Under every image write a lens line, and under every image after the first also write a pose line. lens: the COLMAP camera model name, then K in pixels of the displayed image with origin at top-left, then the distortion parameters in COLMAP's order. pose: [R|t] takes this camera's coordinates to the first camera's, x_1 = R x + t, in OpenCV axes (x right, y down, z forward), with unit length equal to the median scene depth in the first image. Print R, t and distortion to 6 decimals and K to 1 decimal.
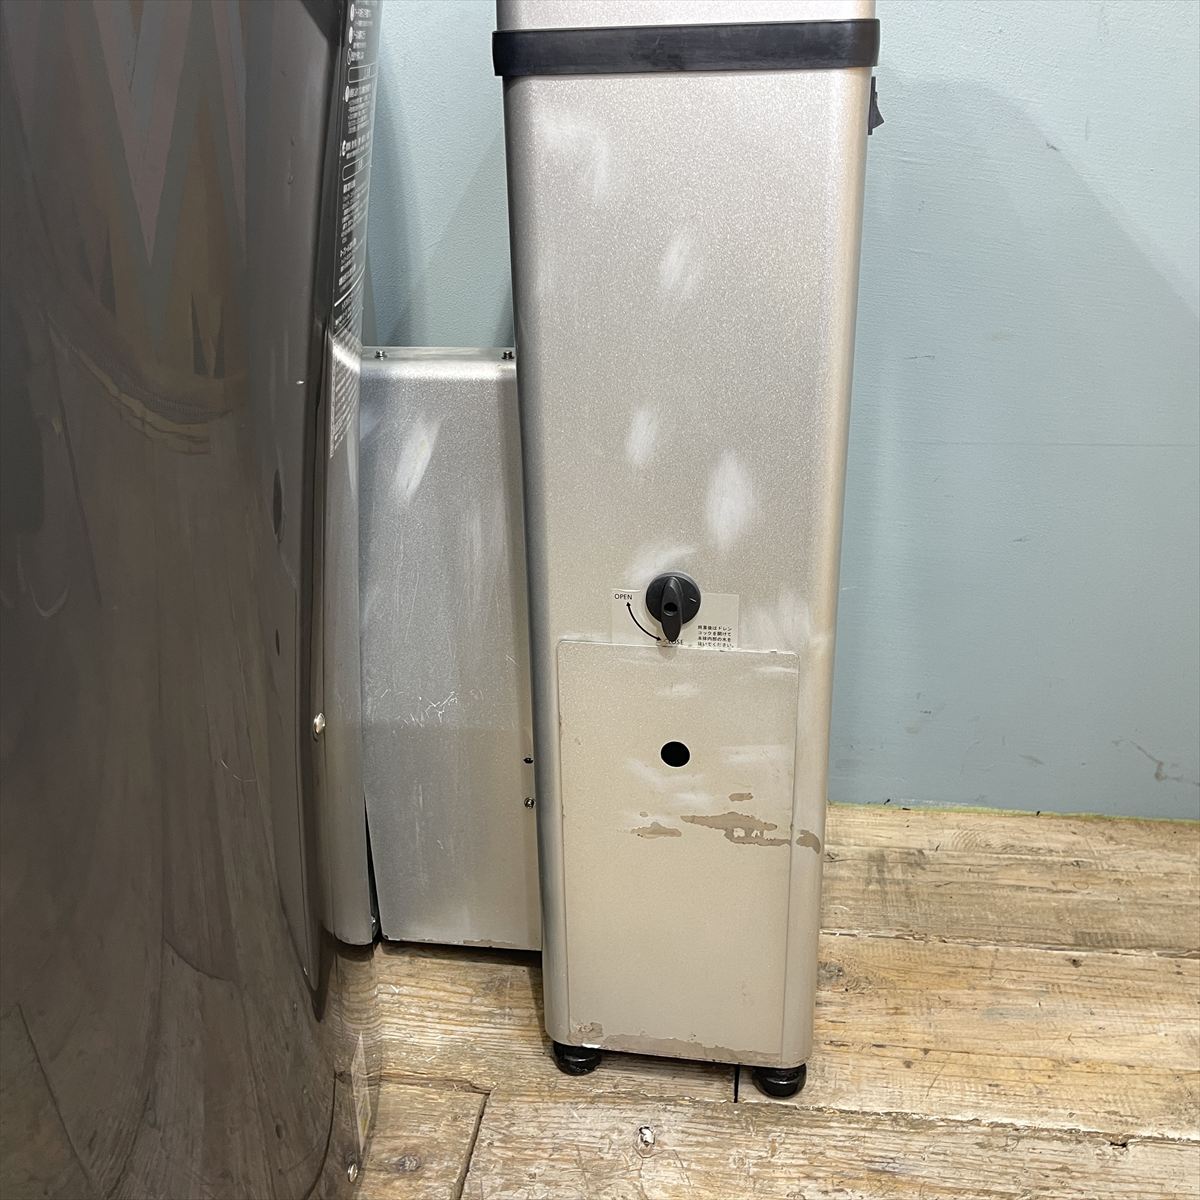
lens RADIAL K [[1304.0, 0, 597.1], [0, 1304.0, 596.1], [0, 0, 1]] dist [0.041594, 0.000000]
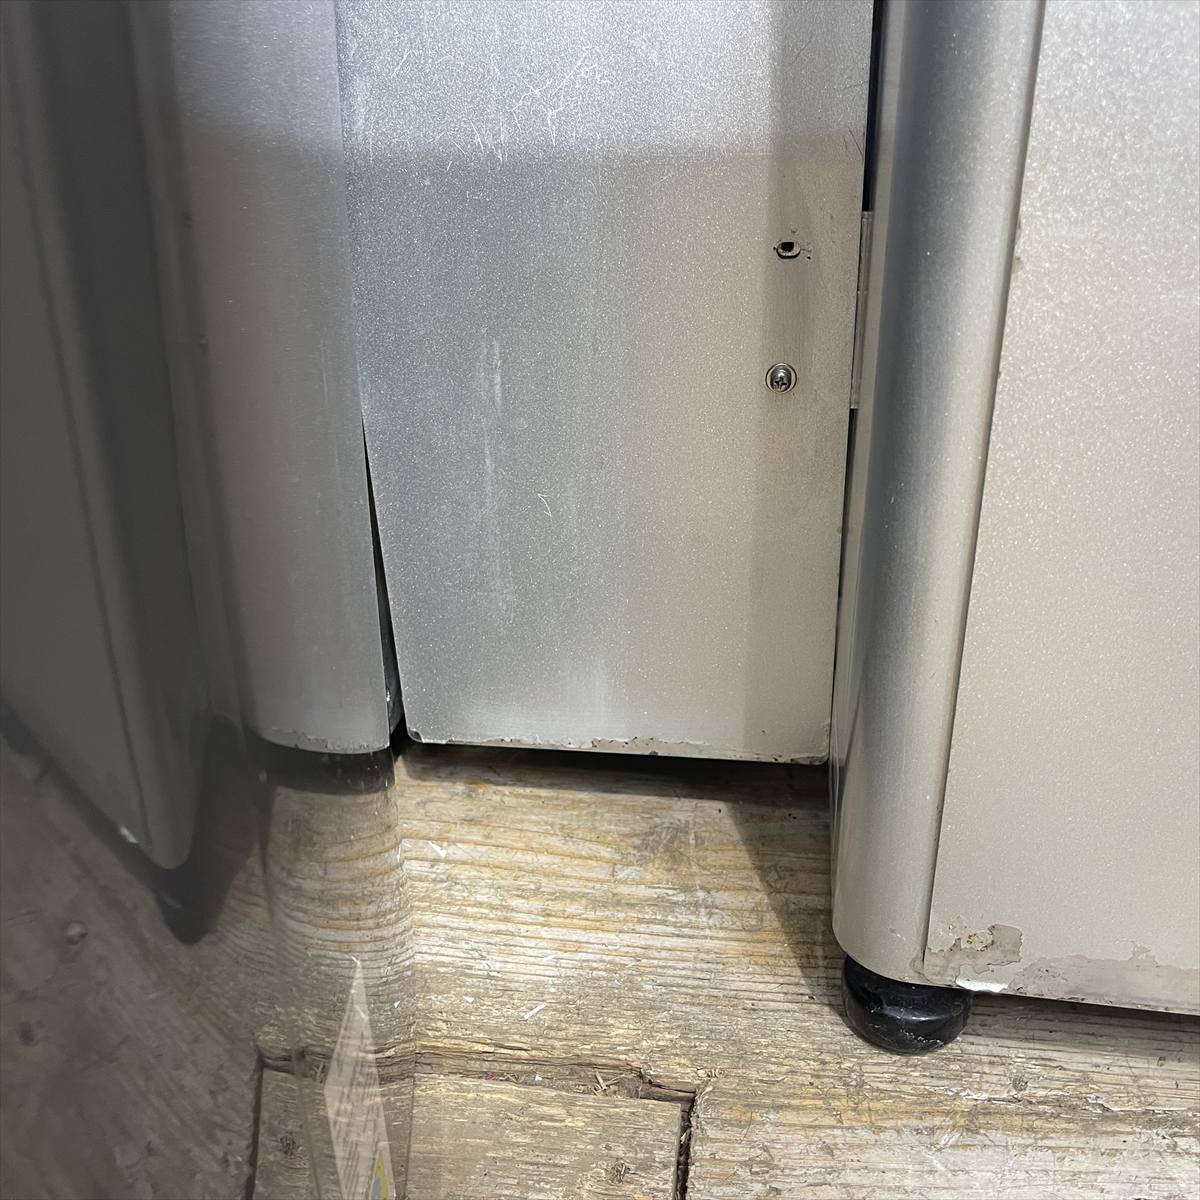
lens RADIAL K [[1304.0, 0, 604.1], [0, 1304.0, 600.0], [0, 0, 1]] dist [0.041594, 0.000000]
pose [[0.999961, -0.007424, 0.004690, -0.104175], [0.007014, 0.996594, 0.082172, 0.188137], [-0.005285, -0.082136, 0.996607, 0.592233]]
